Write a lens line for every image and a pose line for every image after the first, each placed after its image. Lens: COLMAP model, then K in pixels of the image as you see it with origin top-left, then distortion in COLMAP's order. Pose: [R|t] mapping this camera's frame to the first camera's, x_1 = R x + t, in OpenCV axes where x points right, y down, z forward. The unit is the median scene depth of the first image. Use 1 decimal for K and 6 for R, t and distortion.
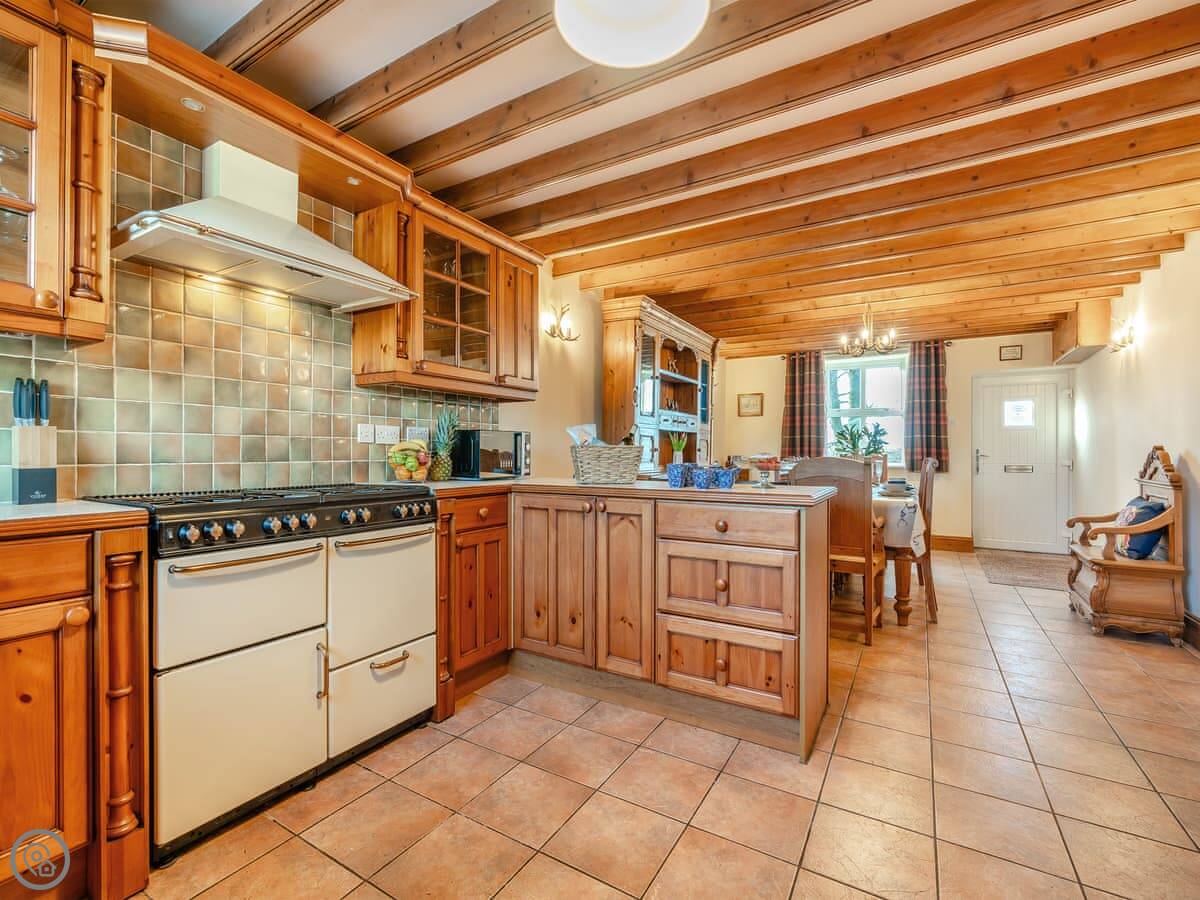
lens RADIAL K [[554.2, 0, 593.6], [0, 554.2, 454.7], [0, 0, 1]] dist [0.002842, 0.000792]
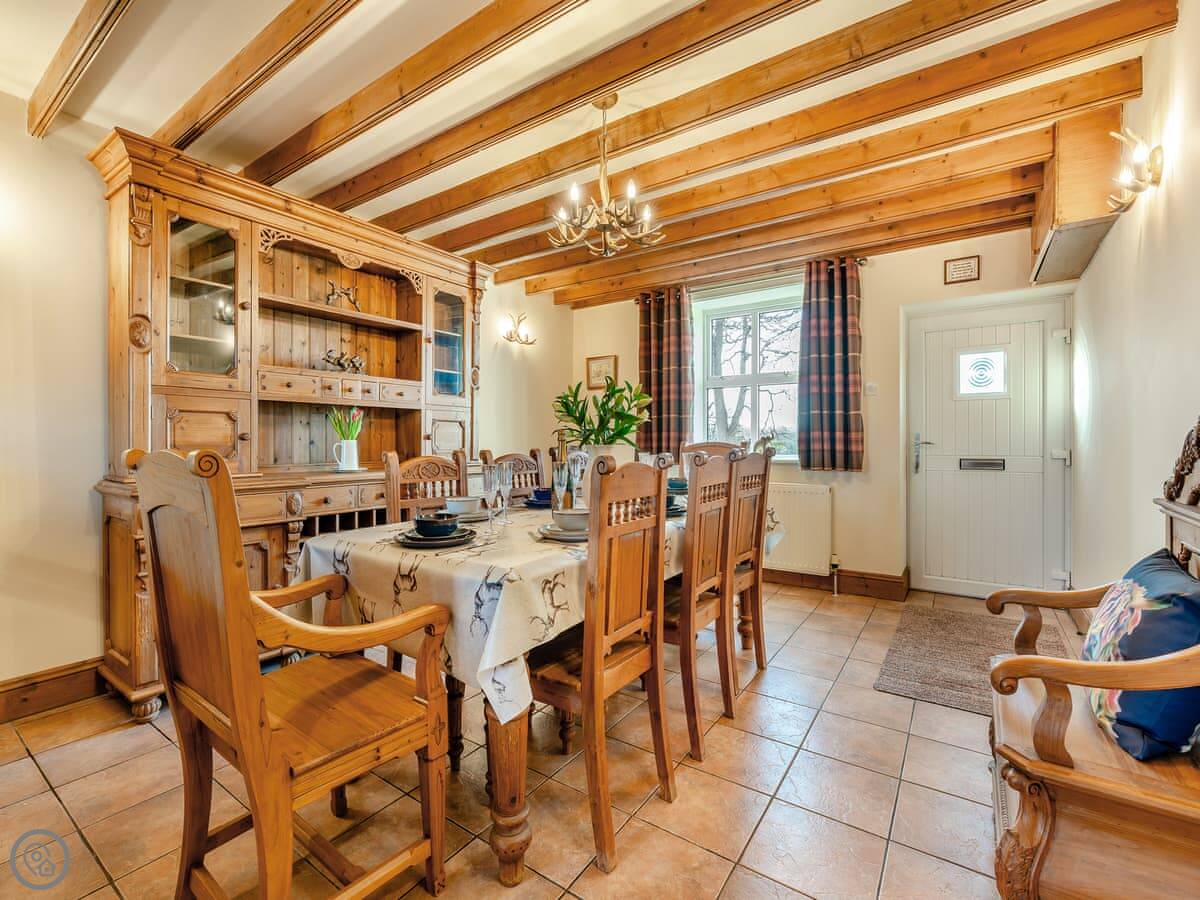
lens RADIAL K [[542.4, 0, 598.3], [0, 542.4, 446.9], [0, 0, 1]] dist [-0.001063, 0.000233]
pose [[0.997229, -0.005797, -0.074167, 0.388733], [0.006042, 0.999977, 0.003085, 0.001962], [0.074148, -0.003525, 0.997241, 0.376131]]
